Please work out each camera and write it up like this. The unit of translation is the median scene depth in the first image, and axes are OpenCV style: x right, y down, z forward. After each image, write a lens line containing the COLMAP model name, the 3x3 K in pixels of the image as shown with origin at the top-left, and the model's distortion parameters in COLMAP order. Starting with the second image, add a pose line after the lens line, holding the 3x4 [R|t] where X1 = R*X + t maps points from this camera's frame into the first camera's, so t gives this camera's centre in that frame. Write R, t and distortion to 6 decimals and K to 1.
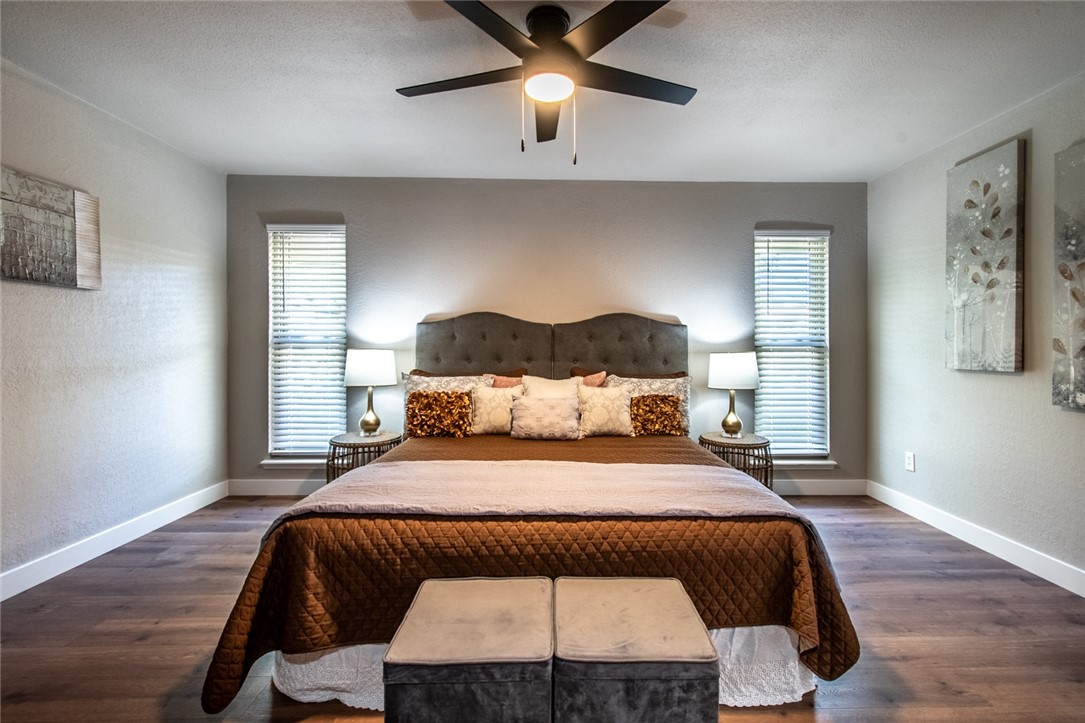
lens RADIAL K [[484.8, 0, 560.4], [0, 484.8, 346.7], [0, 0, 1]] dist [0.000520, -0.000741]
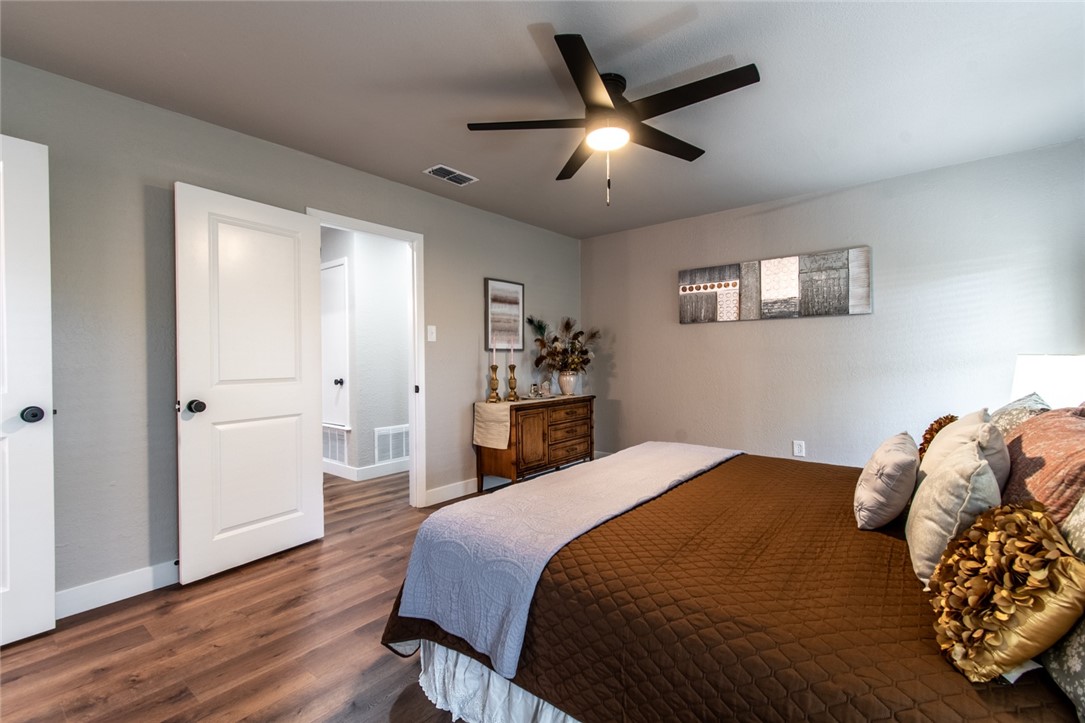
lens RADIAL K [[484.8, 0, 541.2], [0, 484.8, 360.9], [0, 0, 1]] dist [0.000520, -0.000741]
pose [[-0.635305, 0.009517, -0.772203, 0.691916], [0.007371, 0.999953, 0.006260, 0.005452], [0.772226, -0.001715, -0.635345, 1.093967]]
